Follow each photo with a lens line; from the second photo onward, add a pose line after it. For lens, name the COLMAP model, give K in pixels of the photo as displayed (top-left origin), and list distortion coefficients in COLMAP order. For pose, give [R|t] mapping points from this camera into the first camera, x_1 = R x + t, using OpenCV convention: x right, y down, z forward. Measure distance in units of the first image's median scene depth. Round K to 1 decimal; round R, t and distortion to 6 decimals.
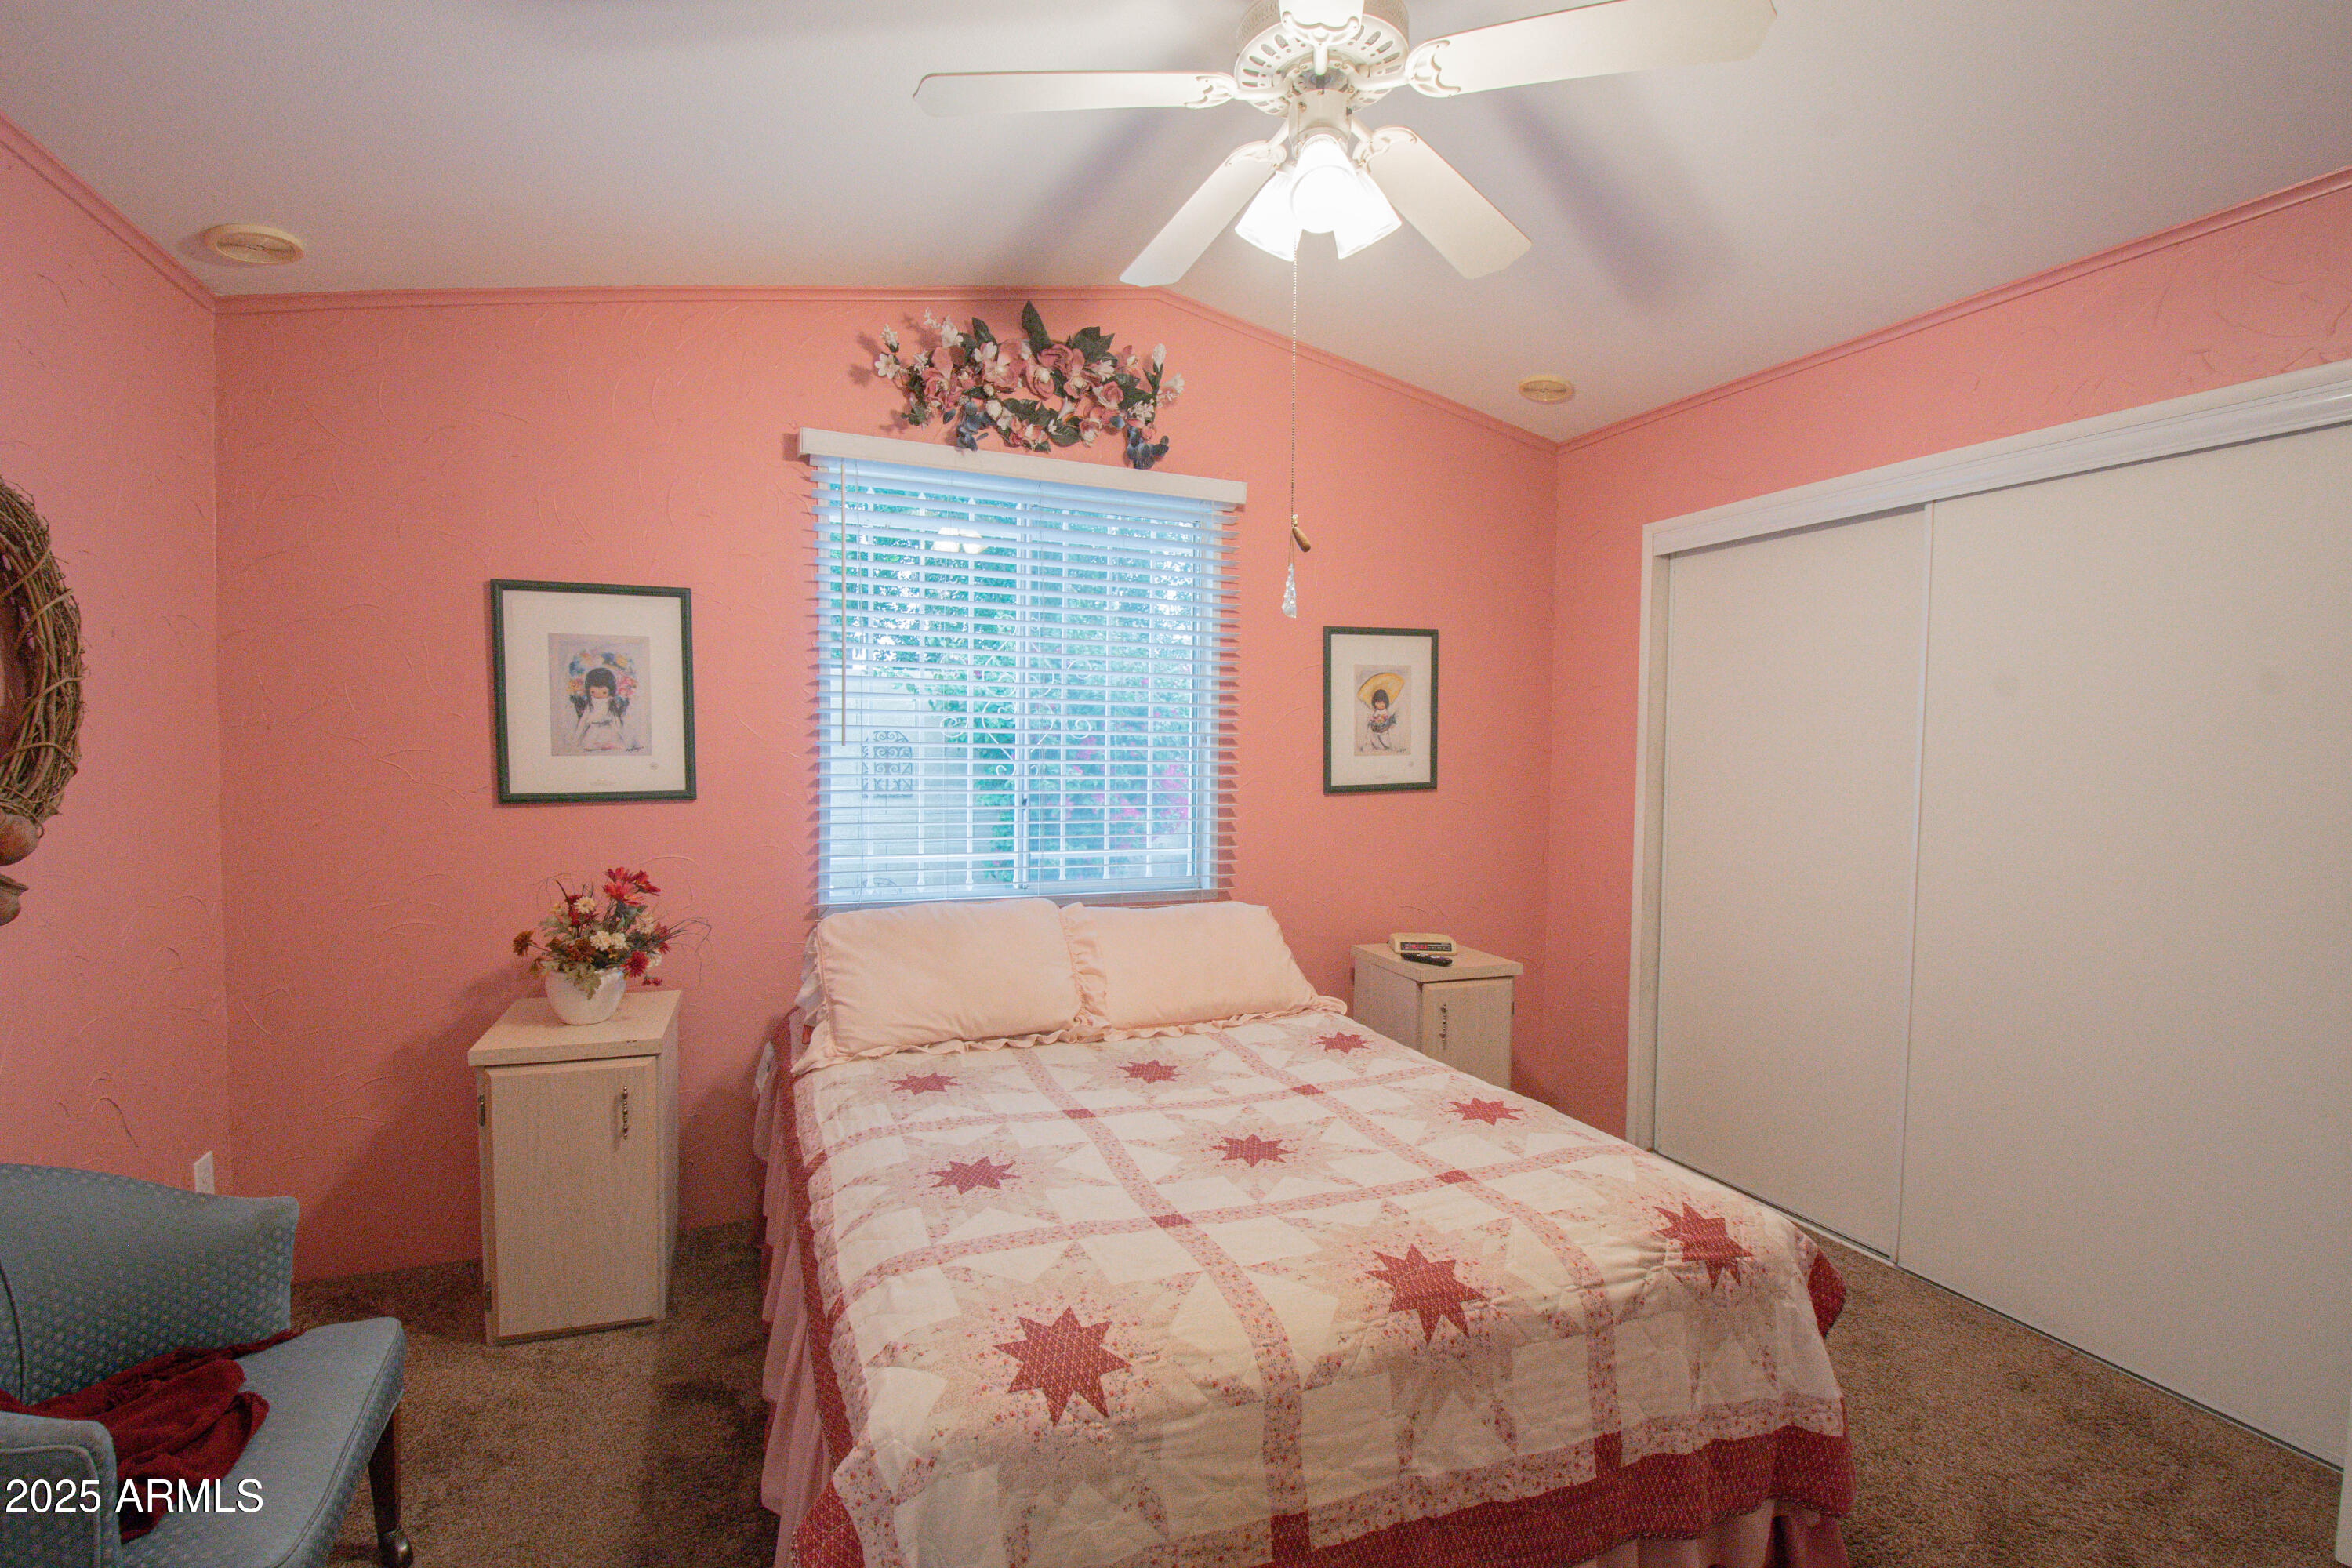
lens RADIAL K [[1056.7, 0, 1156.8], [0, 1056.7, 785.5], [0, 0, 1]] dist [0.004754, -0.015683]
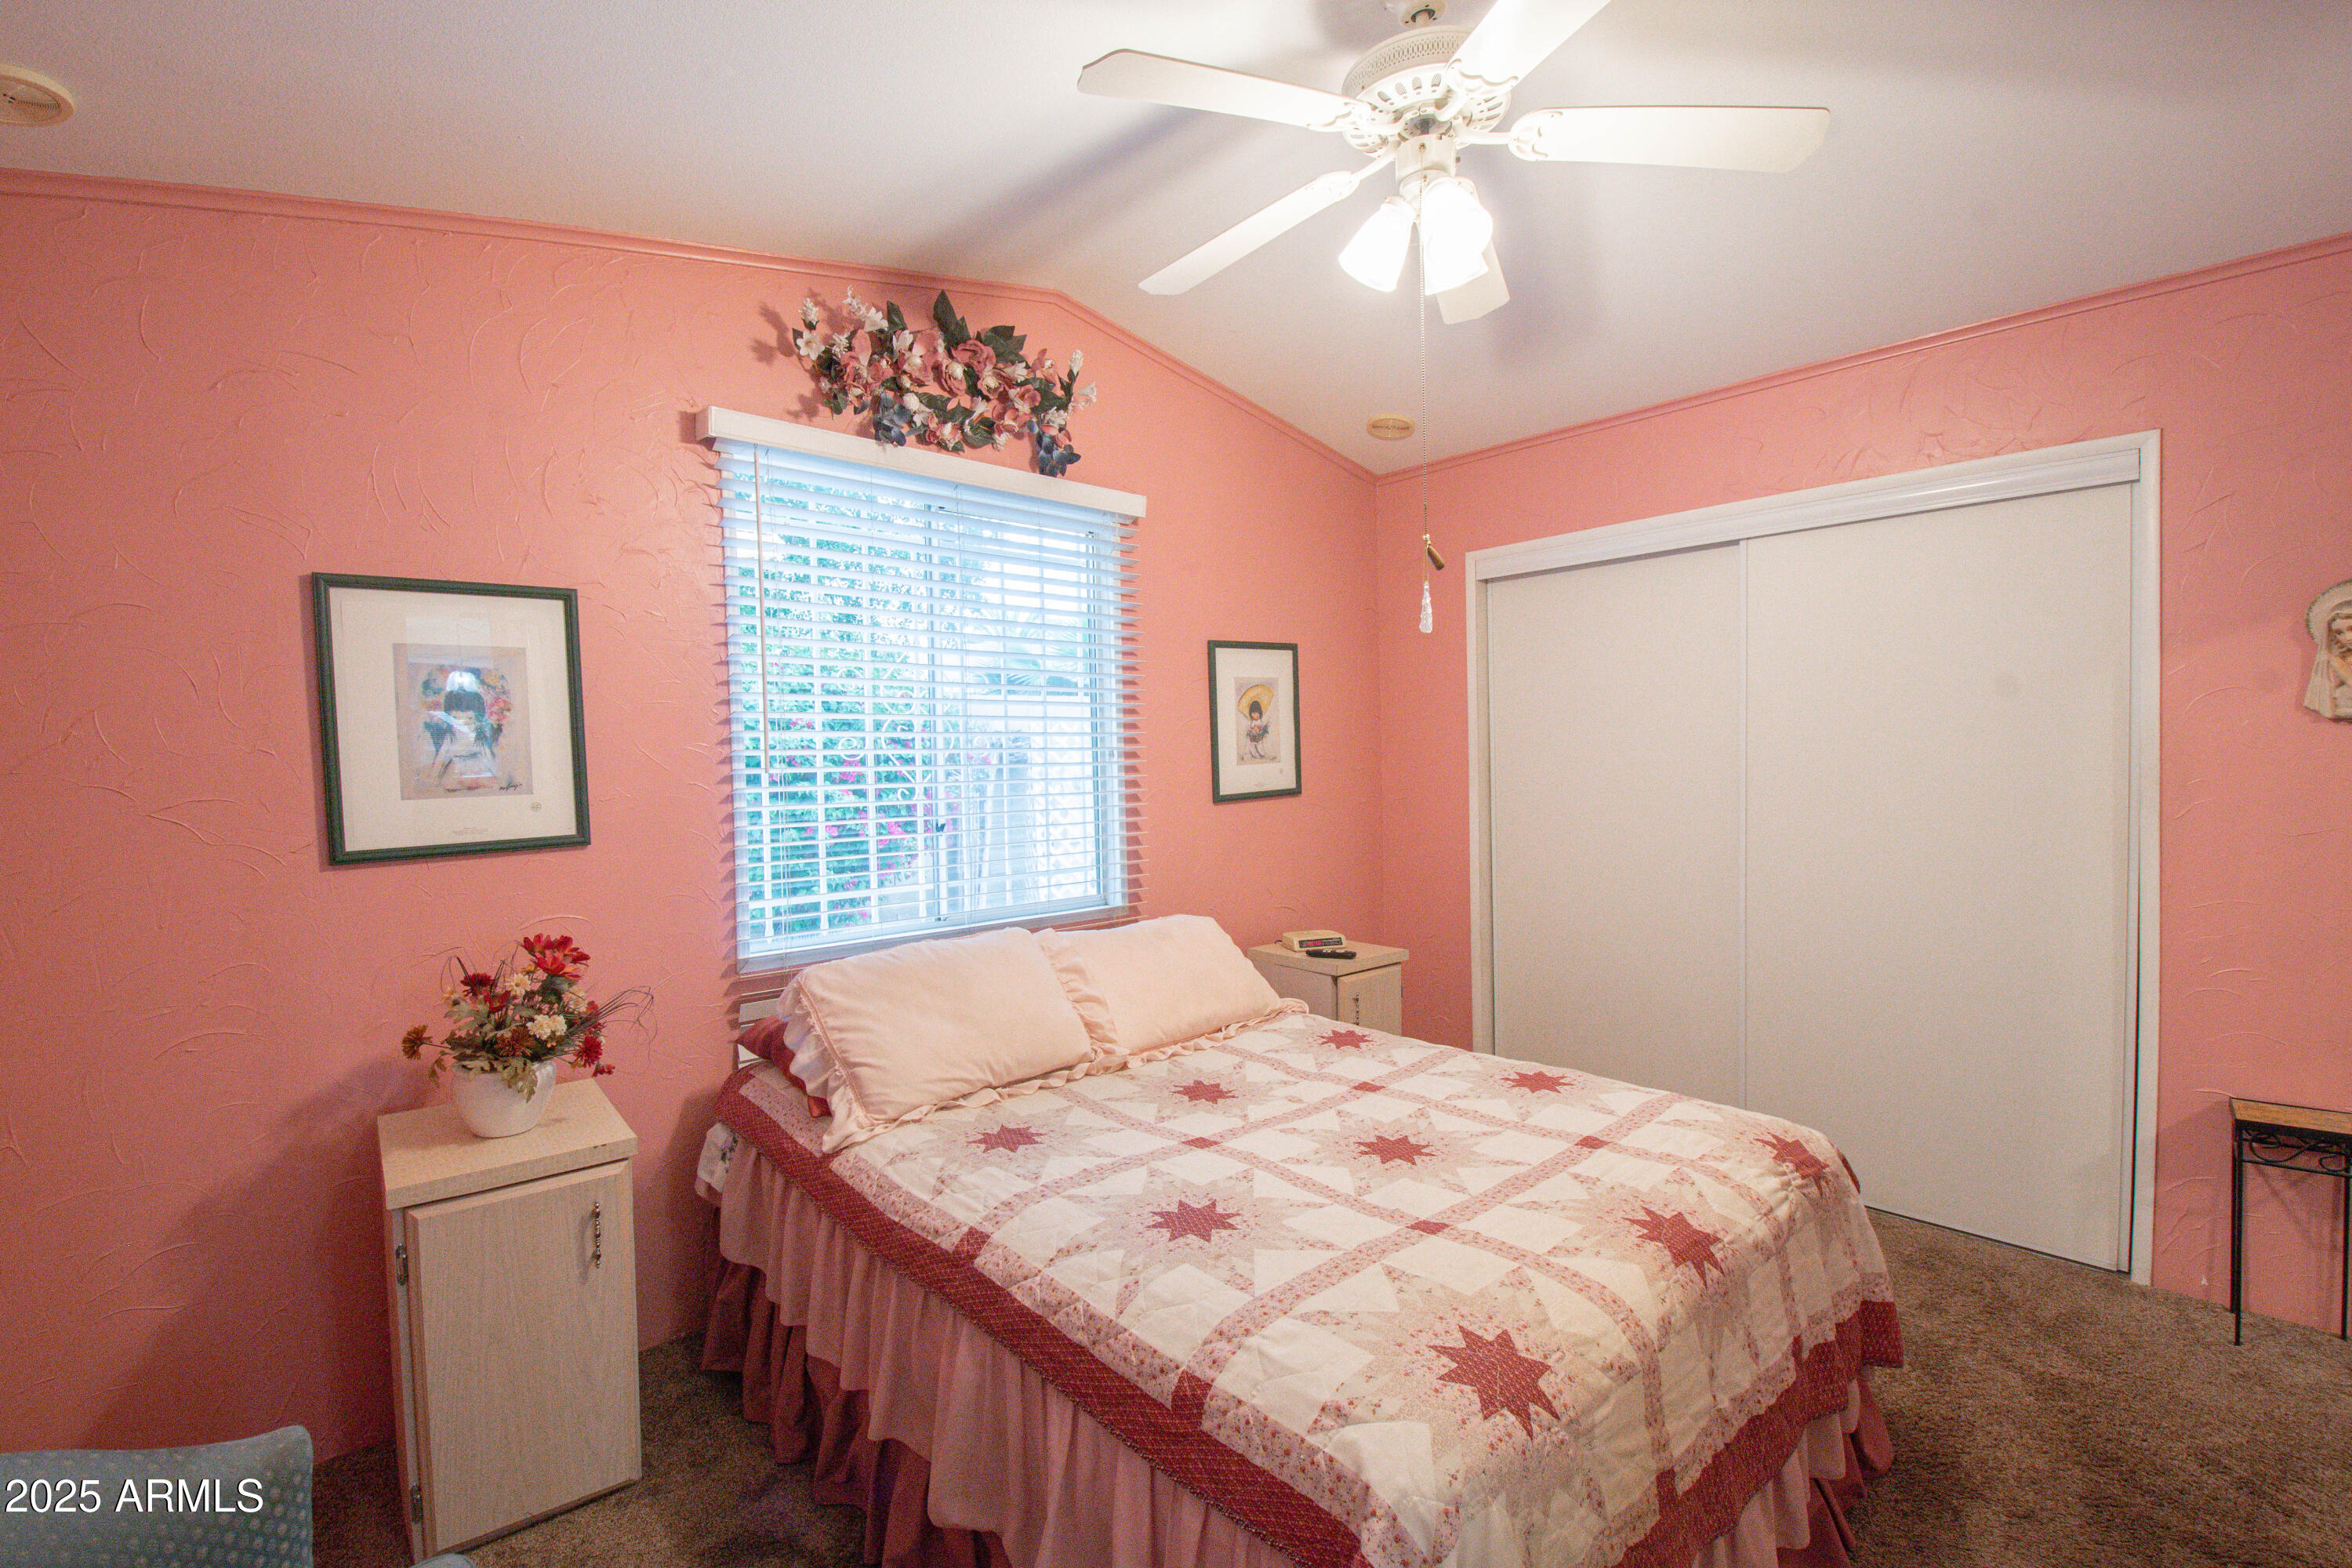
lens RADIAL K [[1056.7, 0, 1156.8], [0, 1056.7, 785.5], [0, 0, 1]] dist [0.004754, -0.015683]
pose [[0.936963, -0.041142, 0.346998, -0.346460], [0.045101, 0.998977, -0.003337, -0.011792], [-0.346506, 0.018777, 0.937860, 0.080856]]
